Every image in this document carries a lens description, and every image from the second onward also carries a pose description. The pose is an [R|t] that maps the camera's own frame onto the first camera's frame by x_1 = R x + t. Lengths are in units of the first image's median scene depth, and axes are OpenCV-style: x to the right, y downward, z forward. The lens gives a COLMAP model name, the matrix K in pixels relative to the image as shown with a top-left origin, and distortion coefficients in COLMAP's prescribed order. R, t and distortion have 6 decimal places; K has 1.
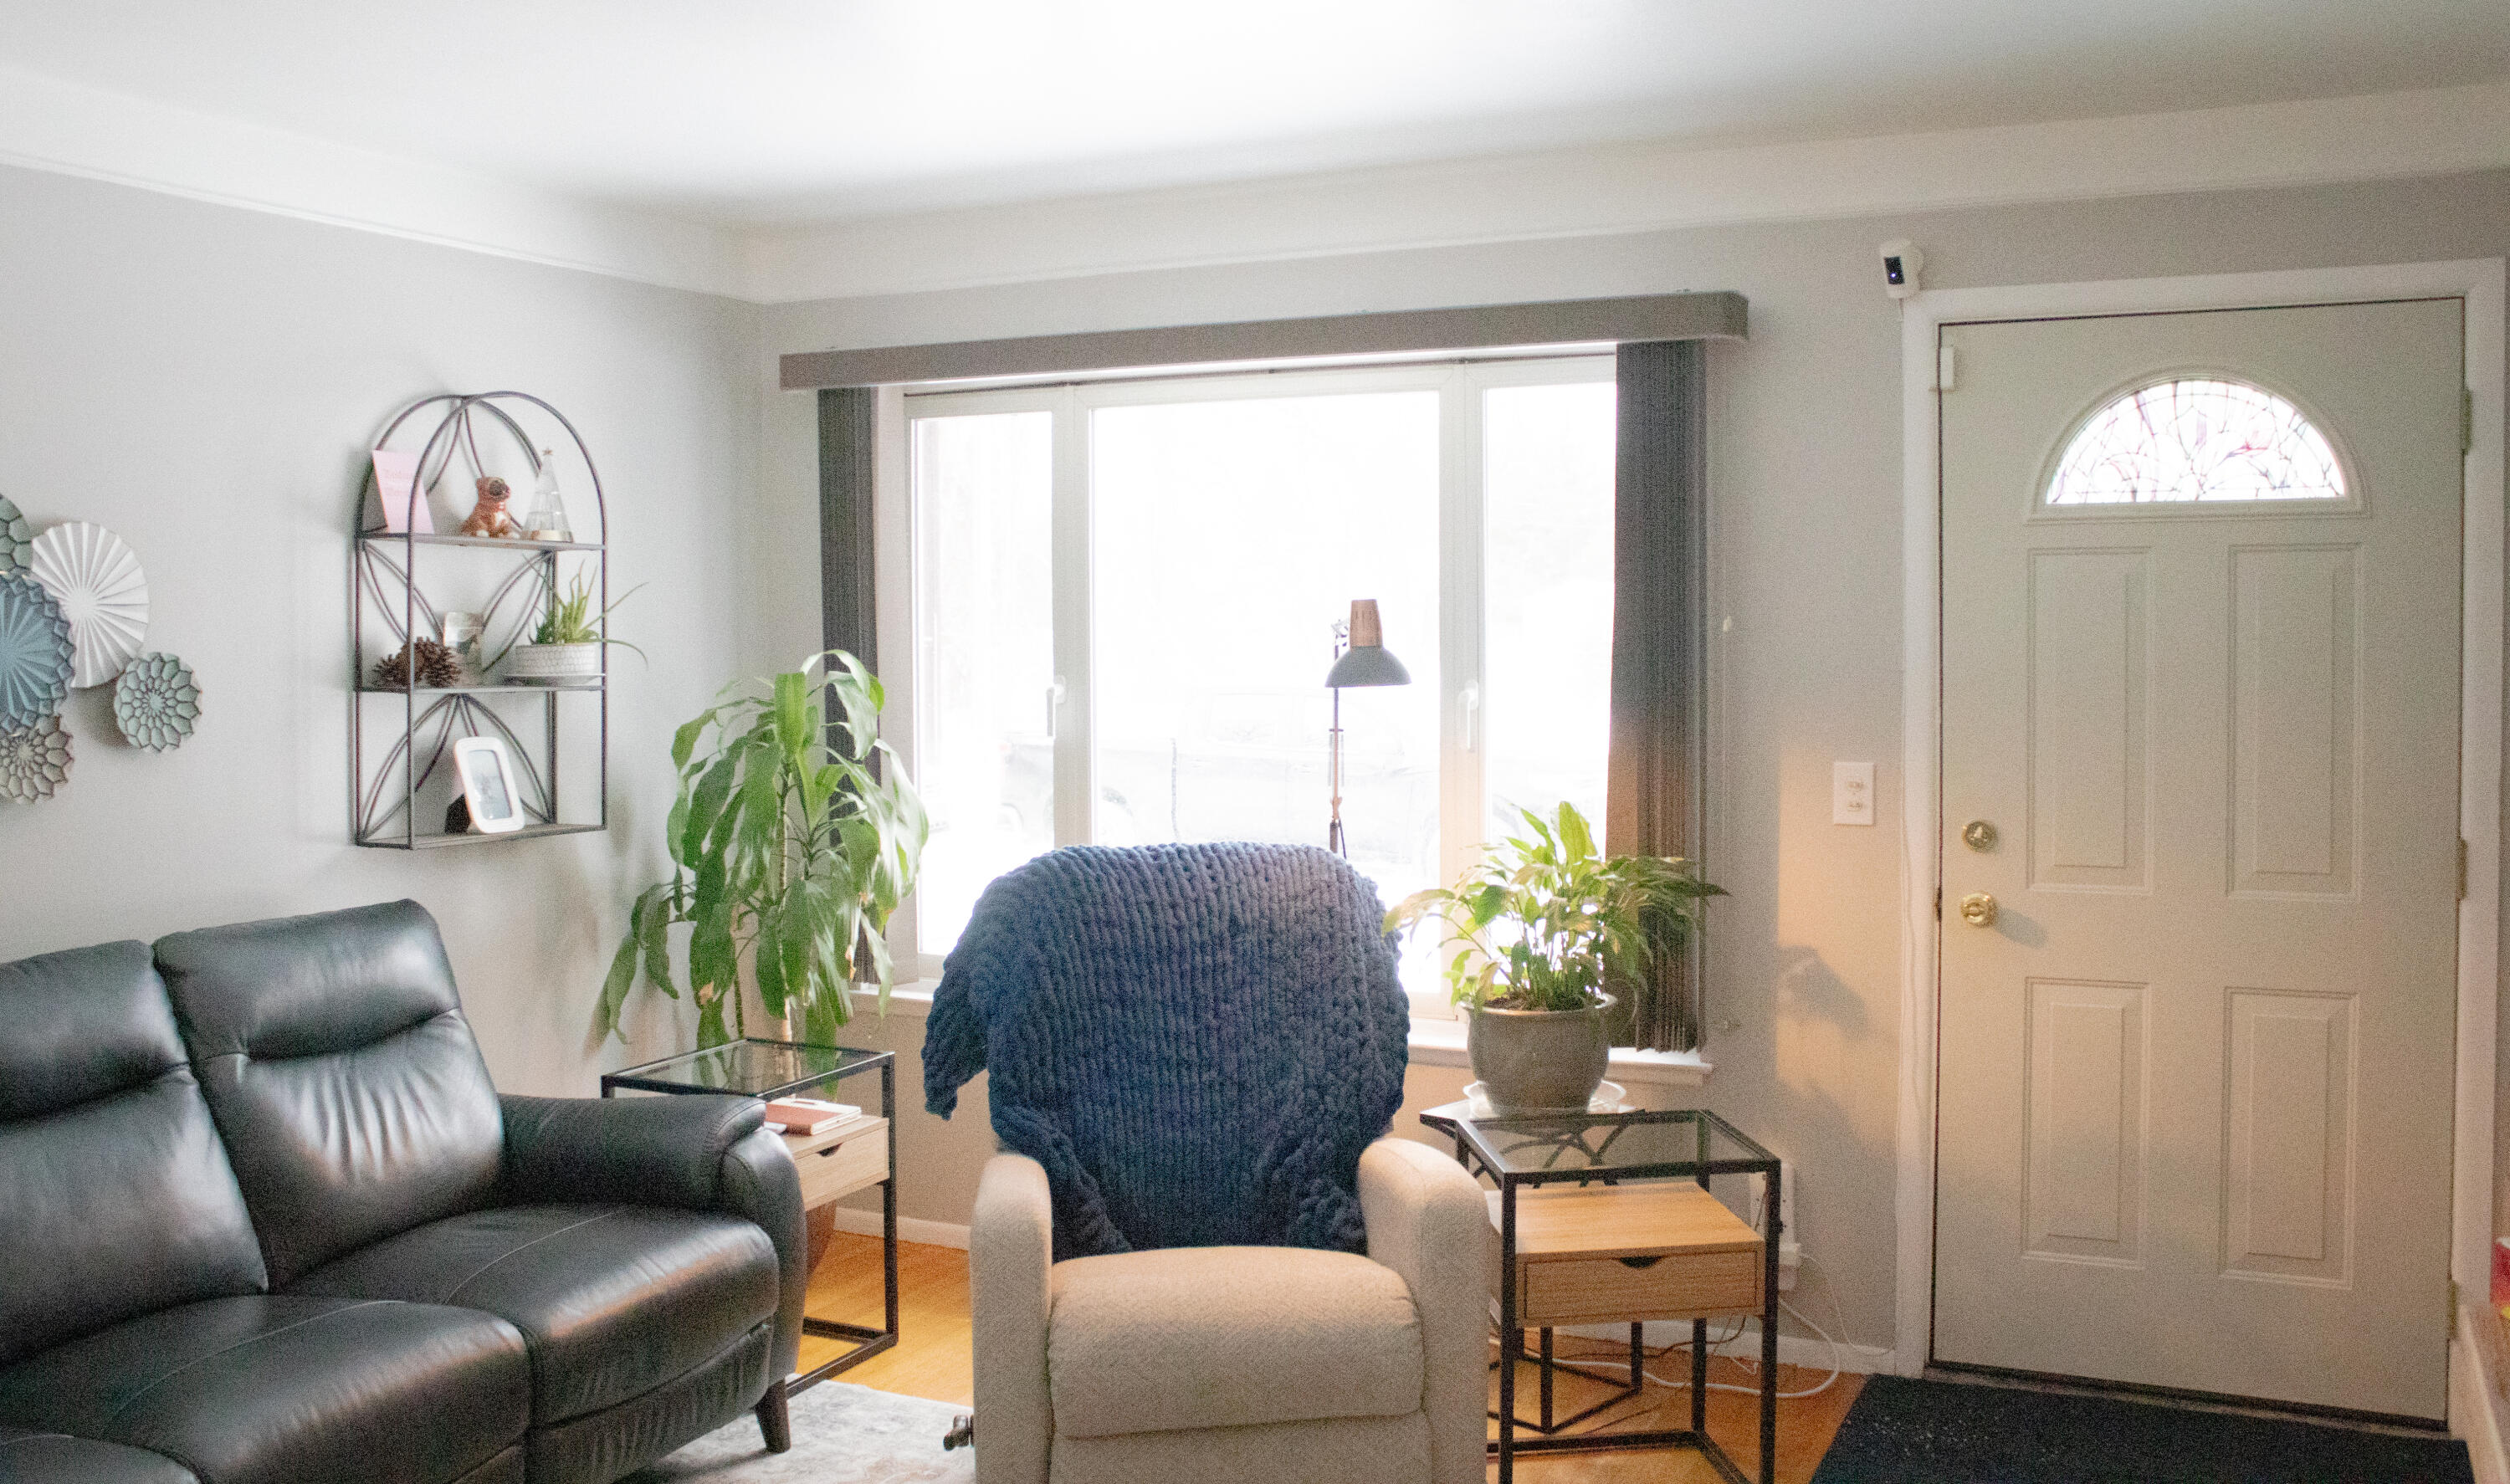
lens RADIAL K [[2212.5, 0, 1255.3], [0, 2212.5, 686.8], [0, 0, 1]] dist [-0.165266, 0.160964]
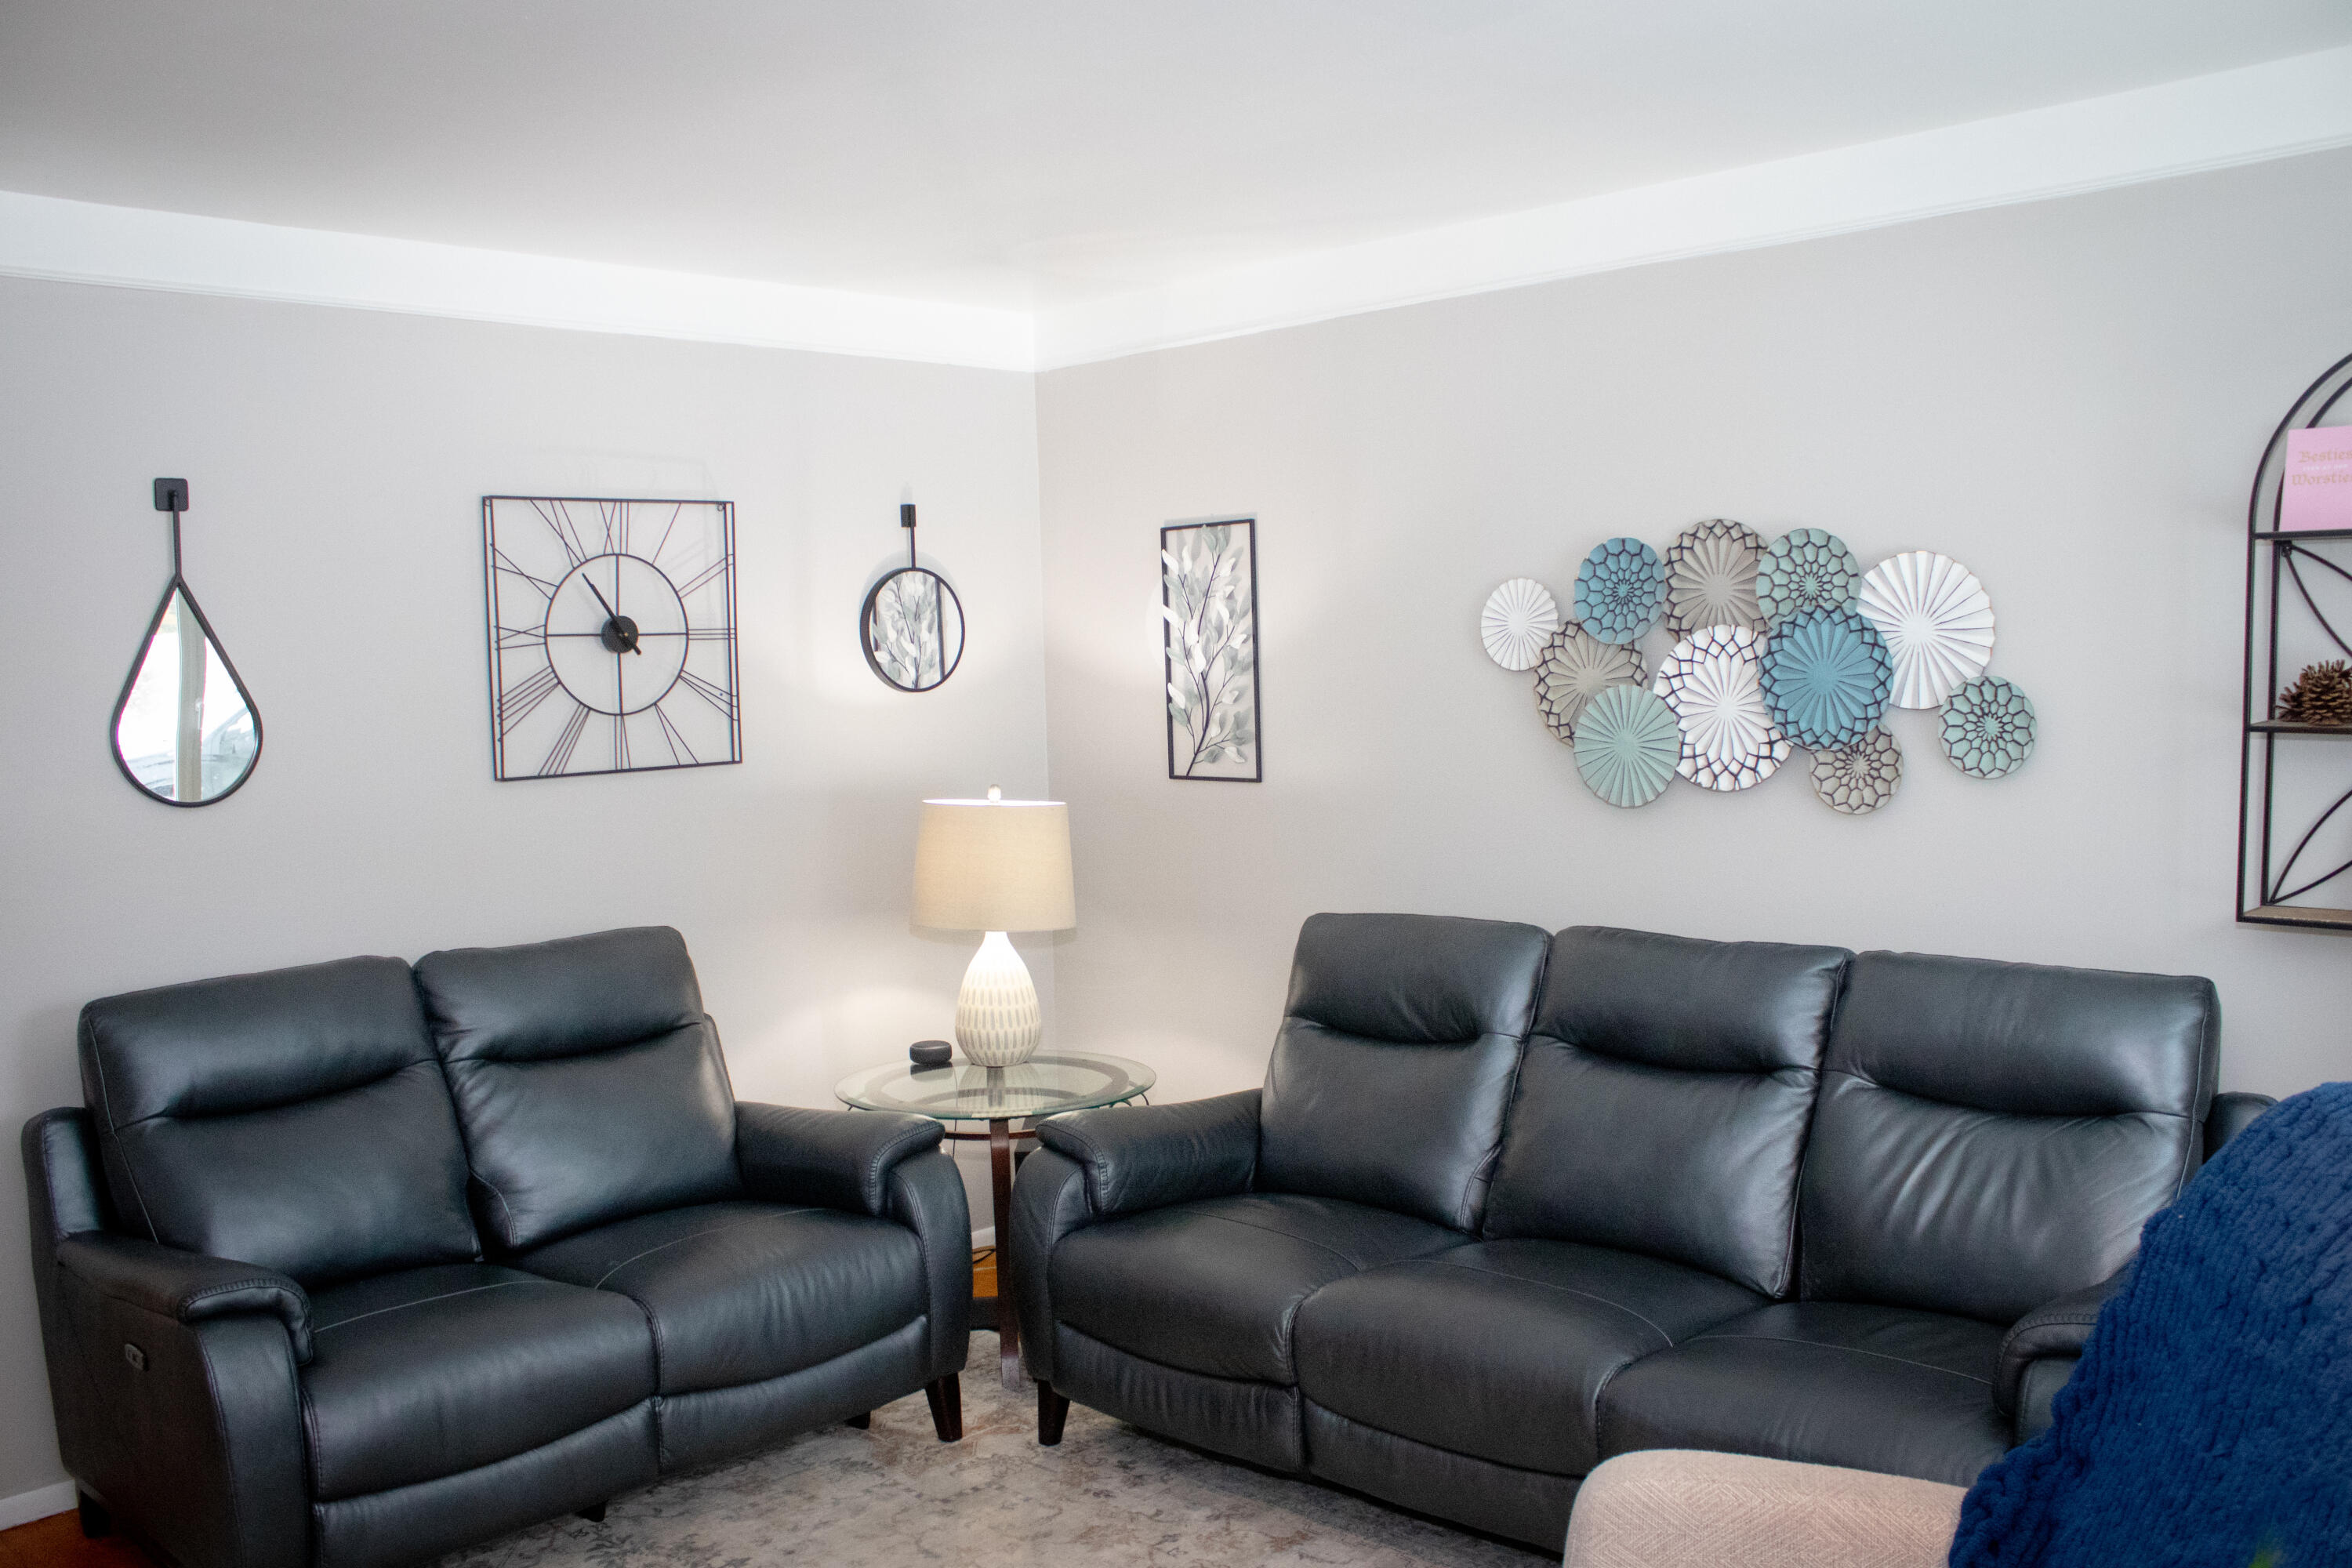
lens RADIAL K [[1954.4, 0, 1160.3], [0, 1954.4, 823.1], [0, 0, 1]] dist [-0.175372, 0.163437]
pose [[-0.326511, 0.091610, -0.940743, 0.427019], [0.000581, 0.995311, 0.096722, -0.032192], [0.945193, 0.031034, -0.325033, 0.884079]]
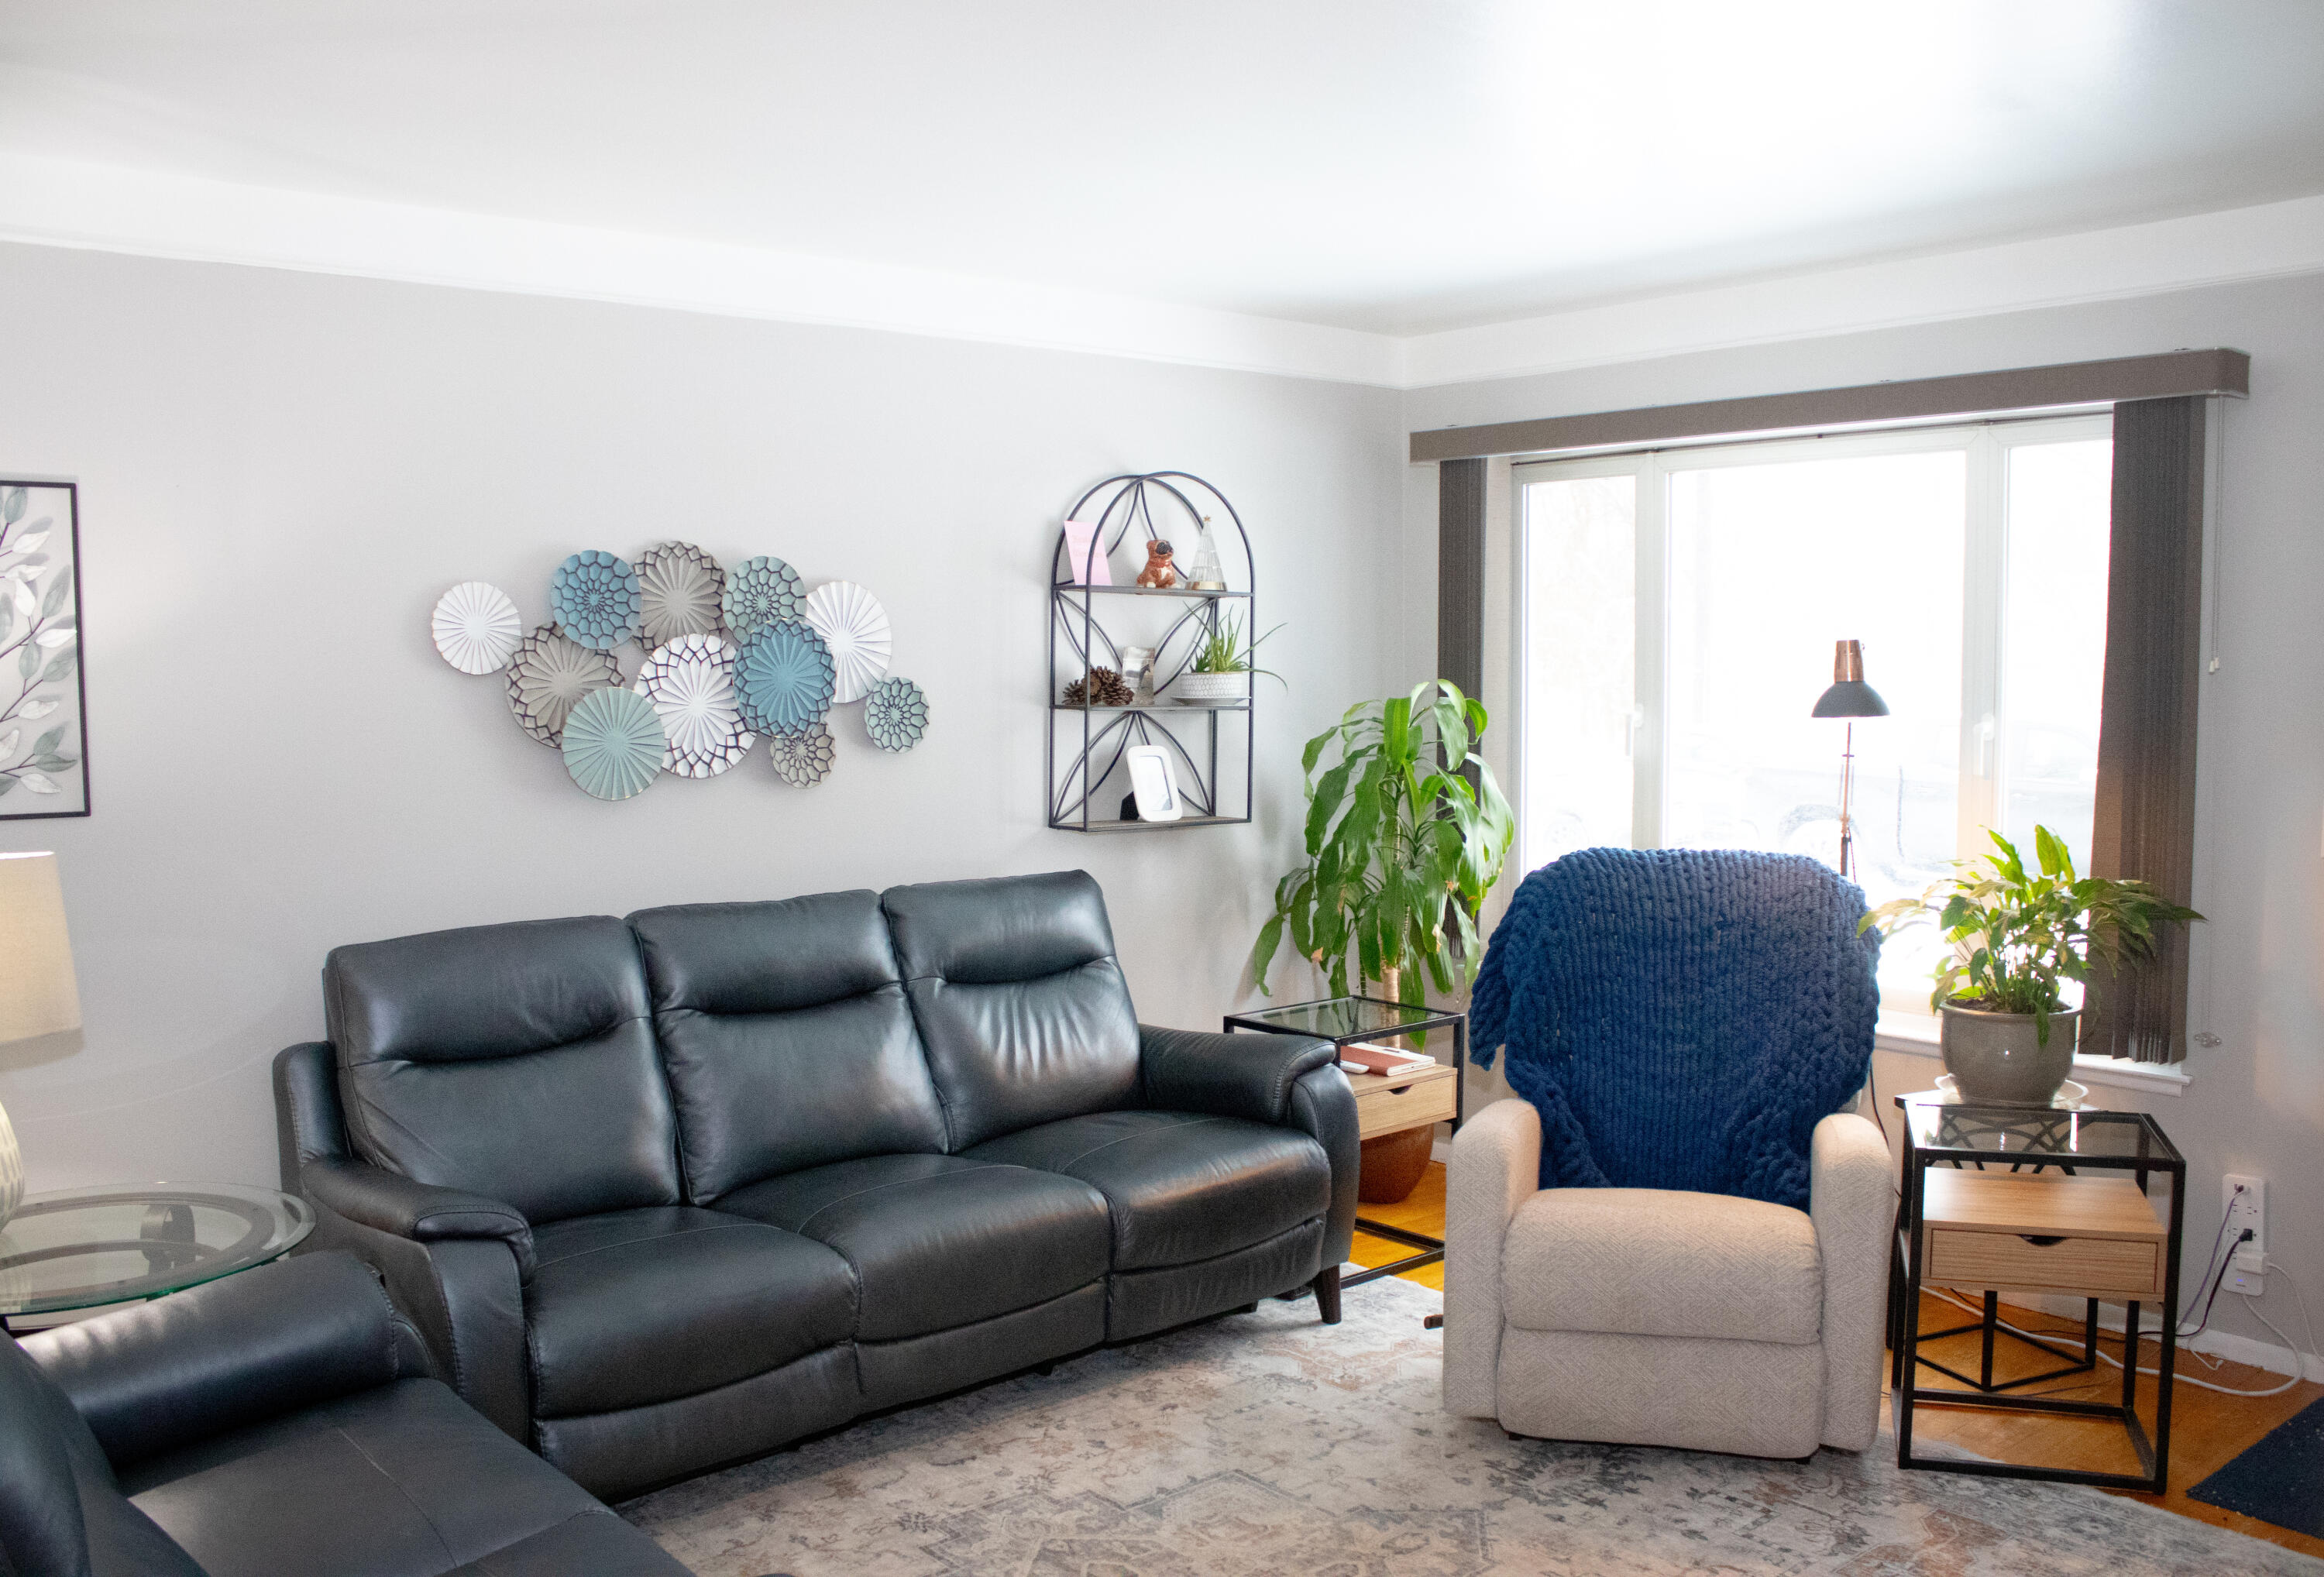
lens RADIAL K [[1977.2, 0, 1158.8], [0, 1977.2, 811.0], [0, 0, 1]] dist [-0.178939, 0.164290]
pose [[0.910027, 0.033868, -0.413164, 0.141398], [-0.012829, 0.998481, 0.053590, -0.000670], [0.414351, -0.043468, 0.909079, -0.052865]]
